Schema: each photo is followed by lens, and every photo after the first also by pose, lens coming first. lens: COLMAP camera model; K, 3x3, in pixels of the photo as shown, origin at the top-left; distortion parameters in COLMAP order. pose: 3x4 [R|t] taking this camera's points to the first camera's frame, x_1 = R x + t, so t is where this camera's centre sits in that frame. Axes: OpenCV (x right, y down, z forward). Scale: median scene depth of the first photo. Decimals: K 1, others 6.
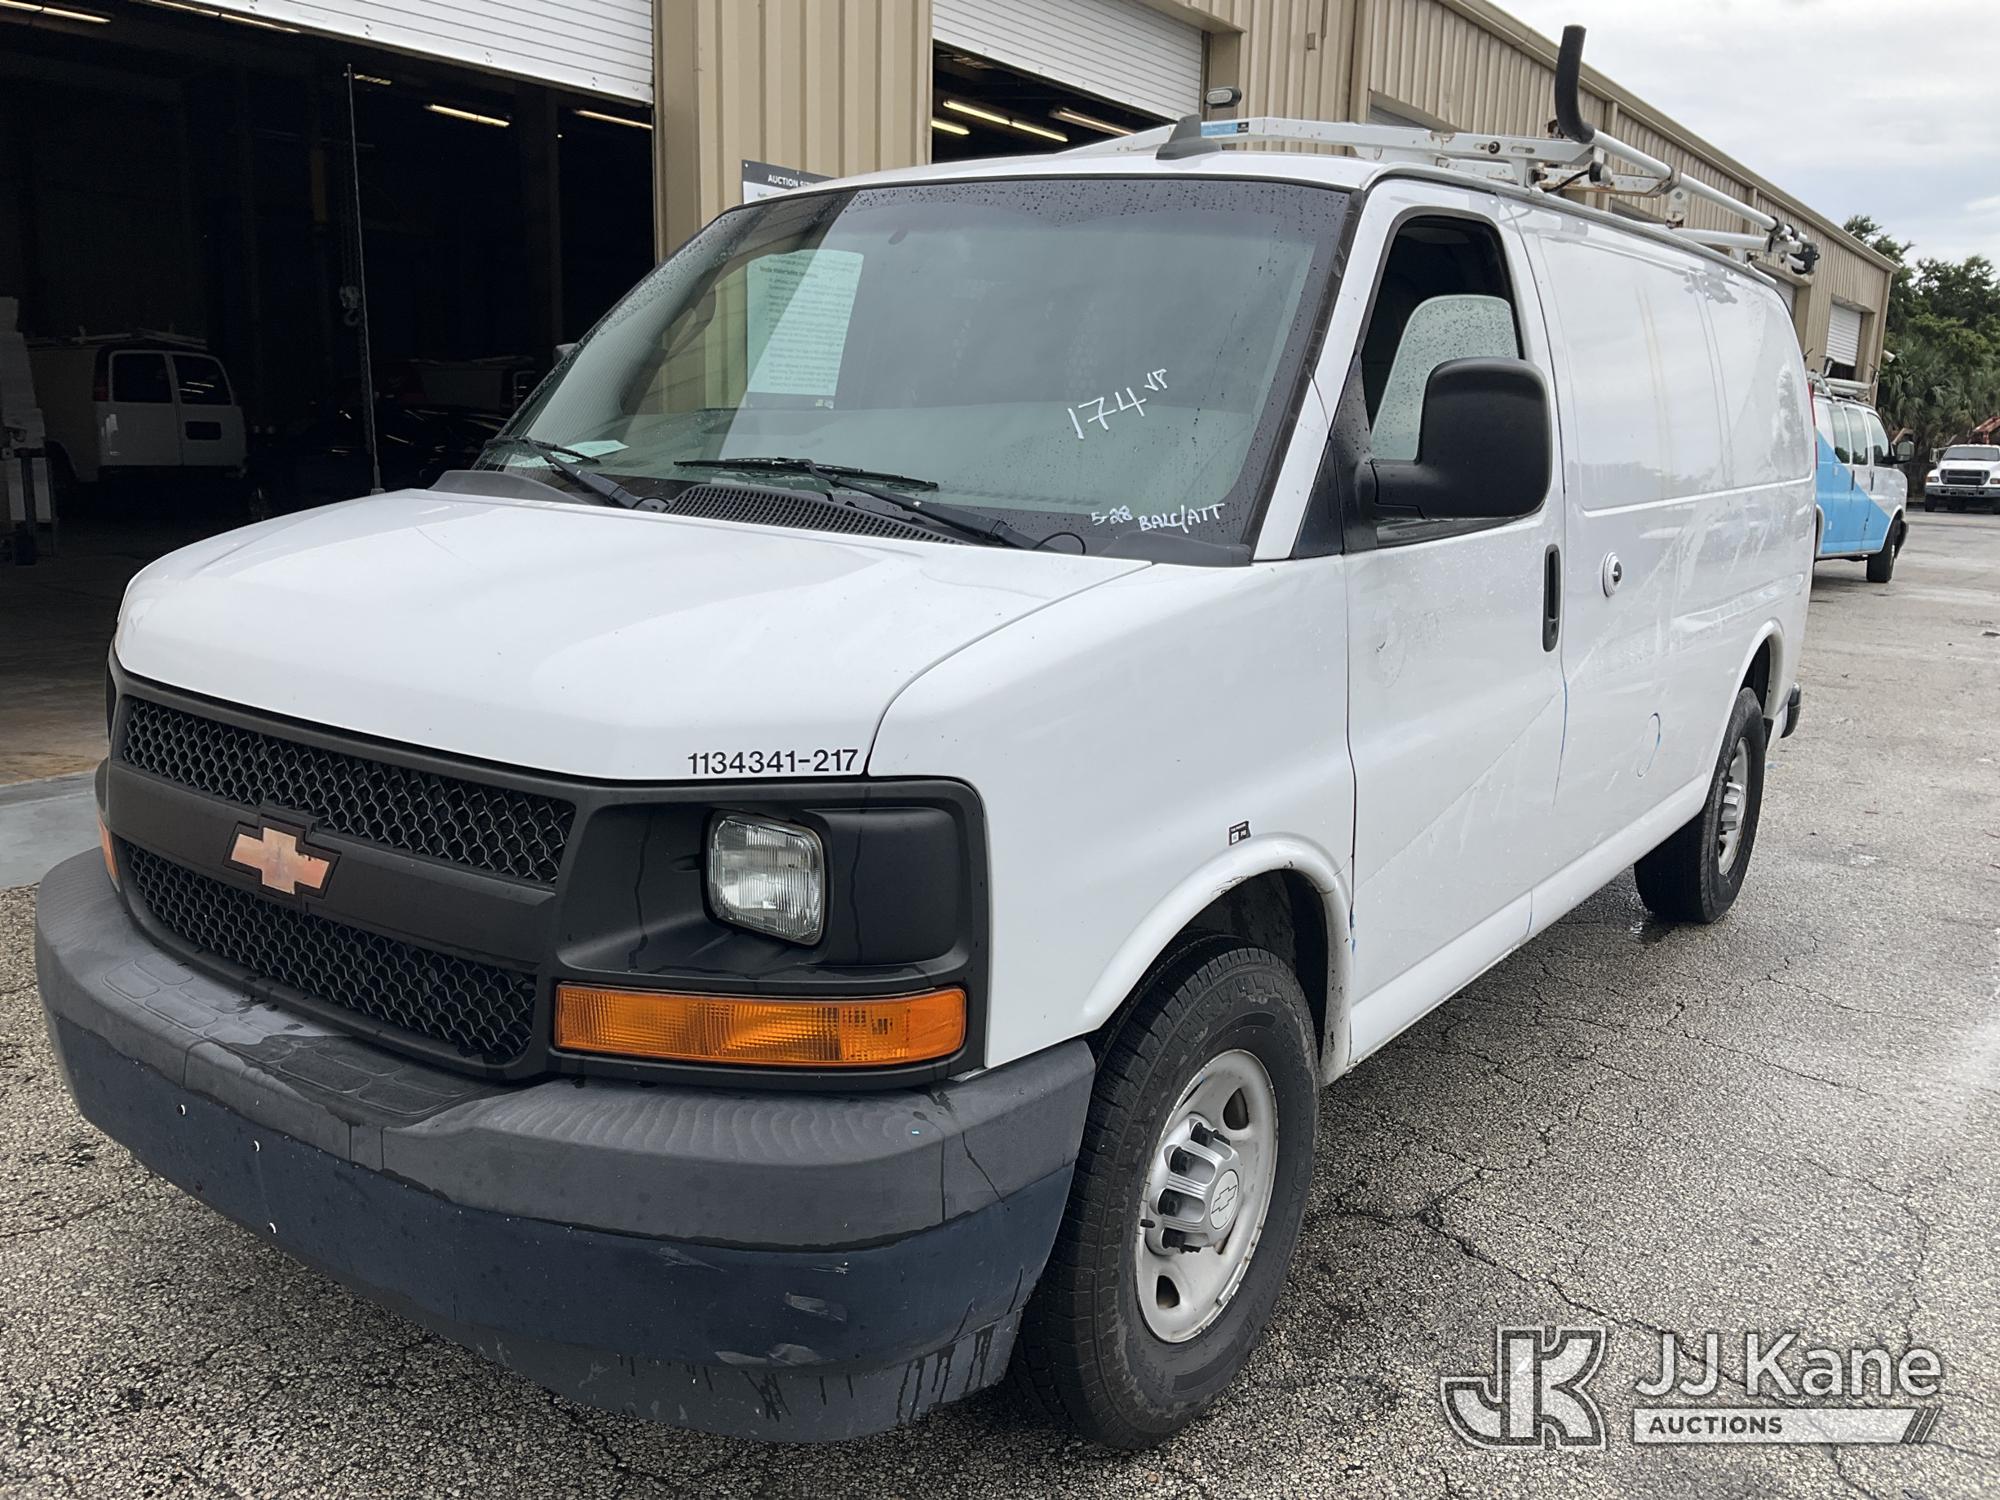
lens RADIAL K [[1764.8, 0, 1003.1], [0, 1764.8, 742.7], [0, 0, 1]] dist [0.048169, -0.040415]
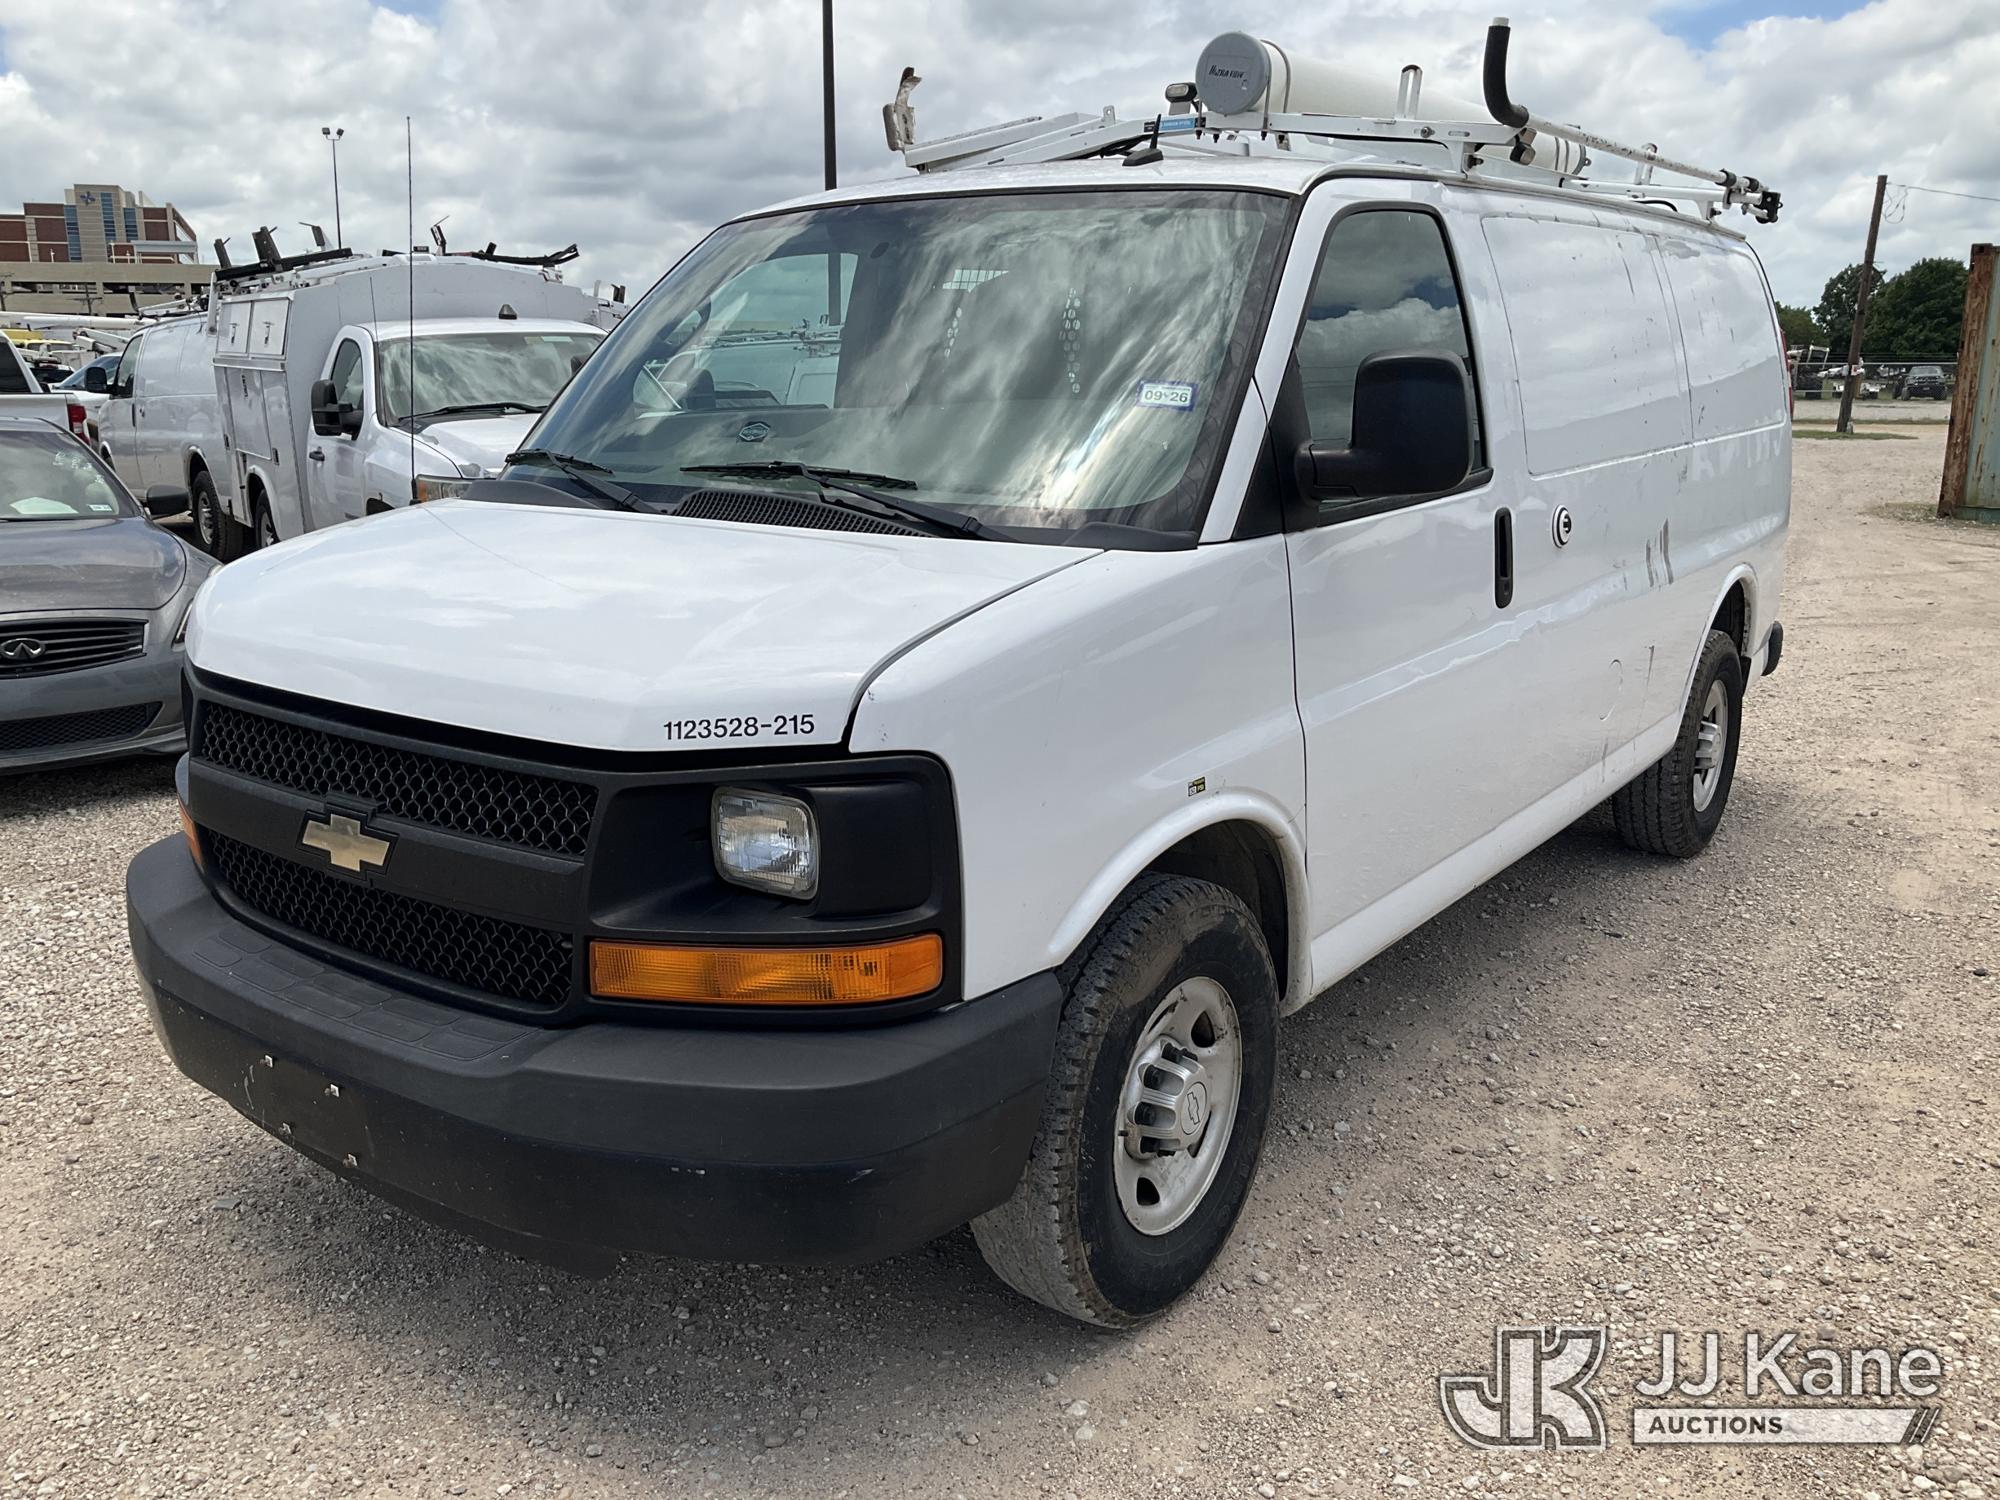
lens RADIAL K [[1764.8, 0, 1019.1], [0, 1764.8, 765.0], [0, 0, 1]] dist [0.048169, -0.040415]
pose [[0.999188, -0.036181, -0.017709, 0.043344], [0.036822, 0.998625, 0.037317, -0.009556], [0.016334, -0.037939, 0.999147, -0.120306]]
